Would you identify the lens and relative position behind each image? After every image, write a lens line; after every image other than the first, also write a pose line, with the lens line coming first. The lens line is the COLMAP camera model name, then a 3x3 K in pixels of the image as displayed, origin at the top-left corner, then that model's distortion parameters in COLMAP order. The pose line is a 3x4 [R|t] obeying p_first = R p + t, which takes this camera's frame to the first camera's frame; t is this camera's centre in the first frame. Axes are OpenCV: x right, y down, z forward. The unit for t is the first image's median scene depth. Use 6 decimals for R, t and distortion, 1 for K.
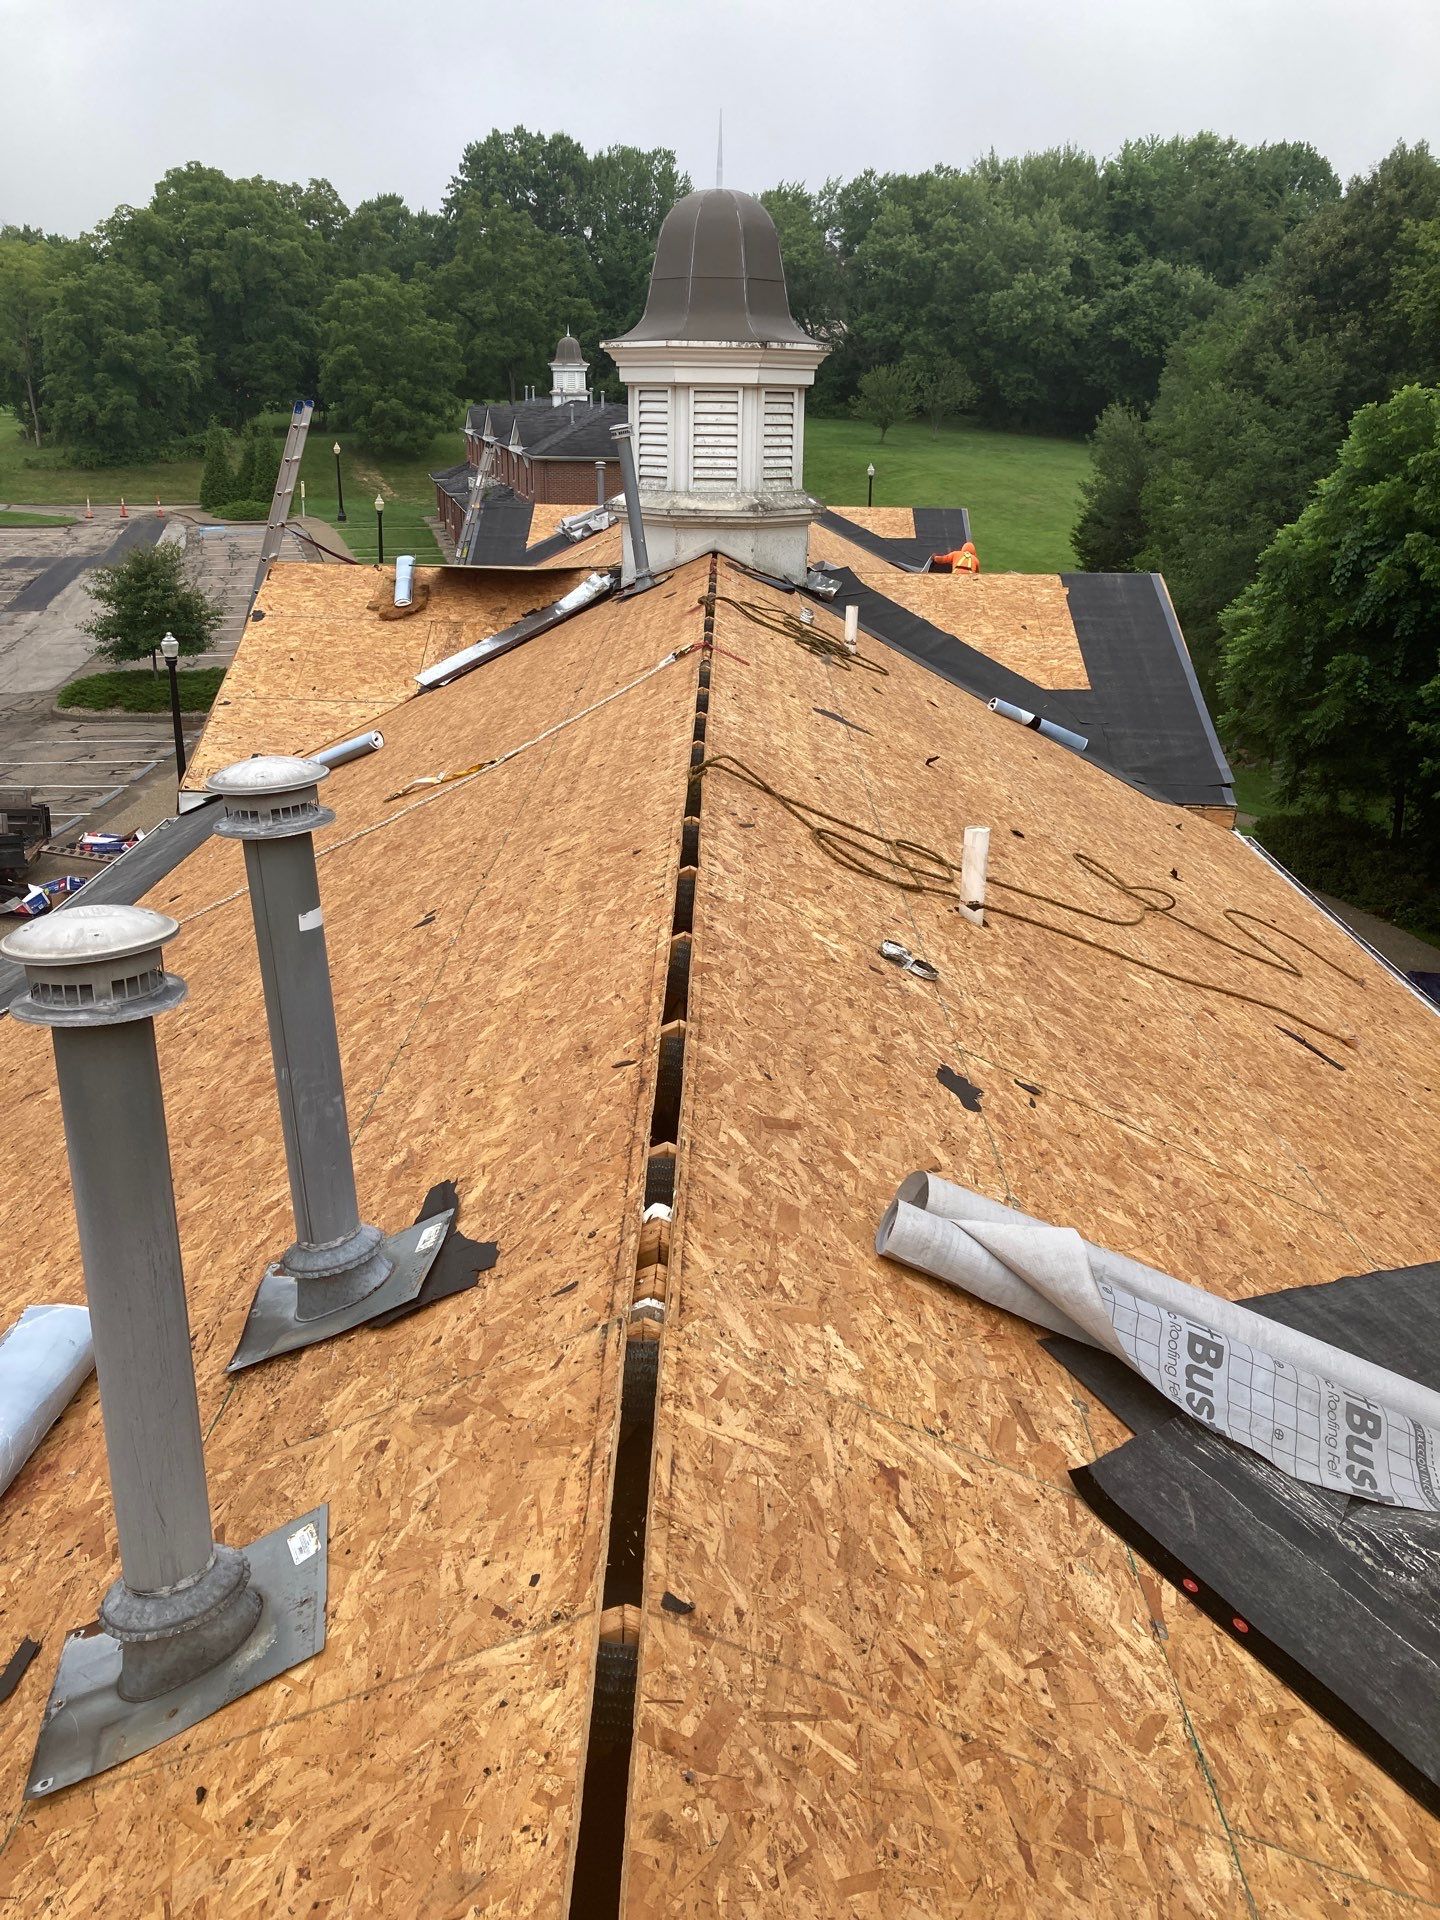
lens RADIAL K [[1594.7, 0, 716.4], [0, 1594.7, 966.5], [0, 0, 1]] dist [0.011928, 0.013429]
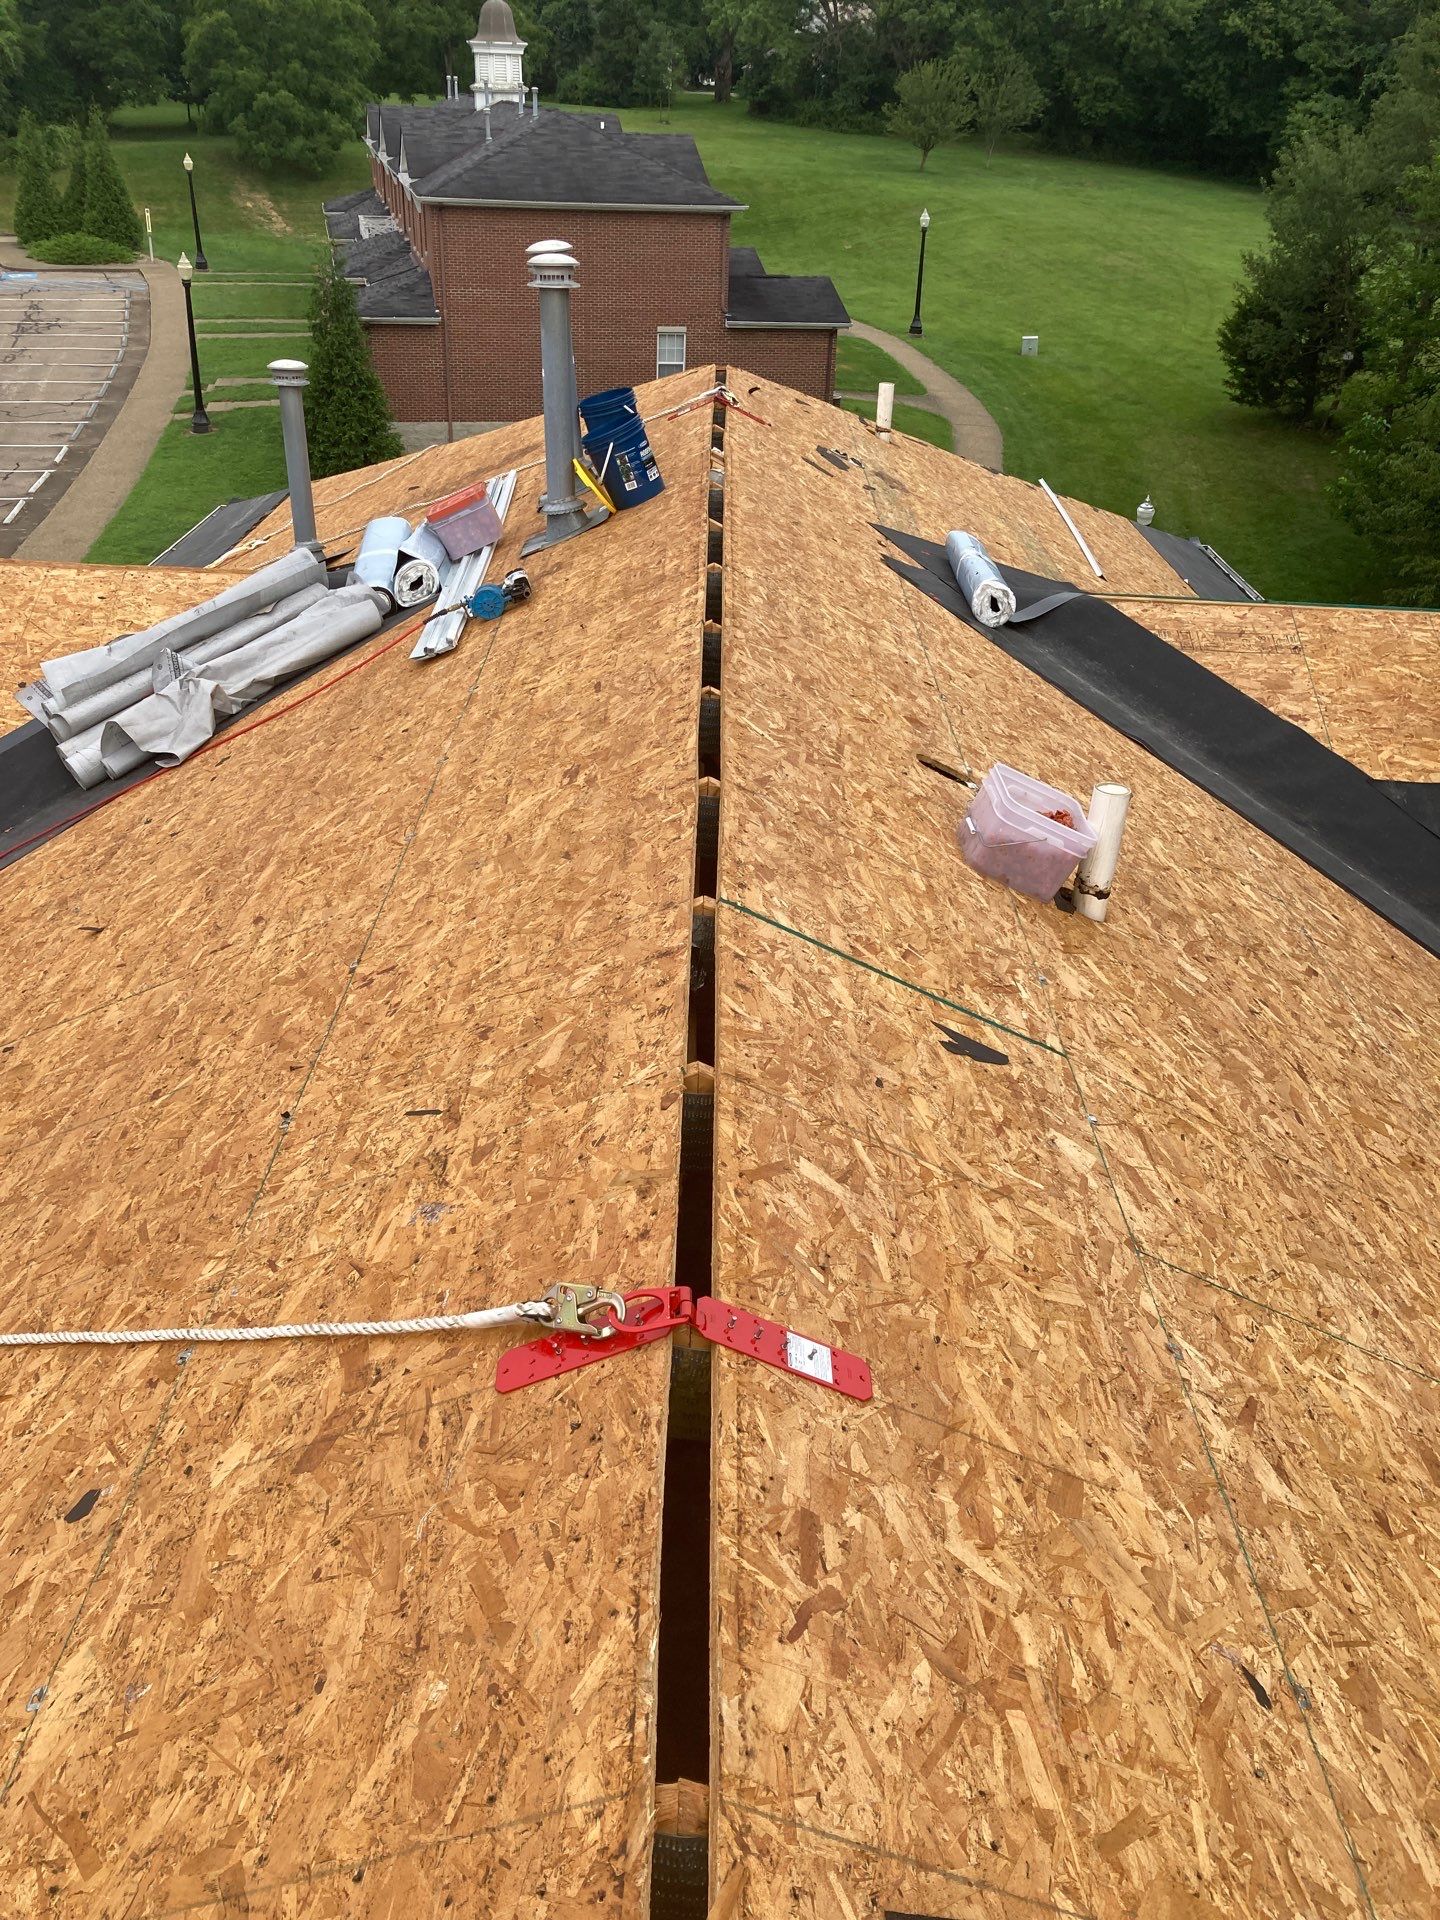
lens RADIAL K [[1475.4, 0, 720.0], [0, 1475.4, 960.0], [0, 0, 1]] dist [0.095327, -0.102659]
pose [[0.999706, 0.018665, 0.015495, 0.000407], [-0.021110, 0.984053, 0.176621, -0.081690], [-0.011951, -0.176896, 0.984157, 0.225856]]
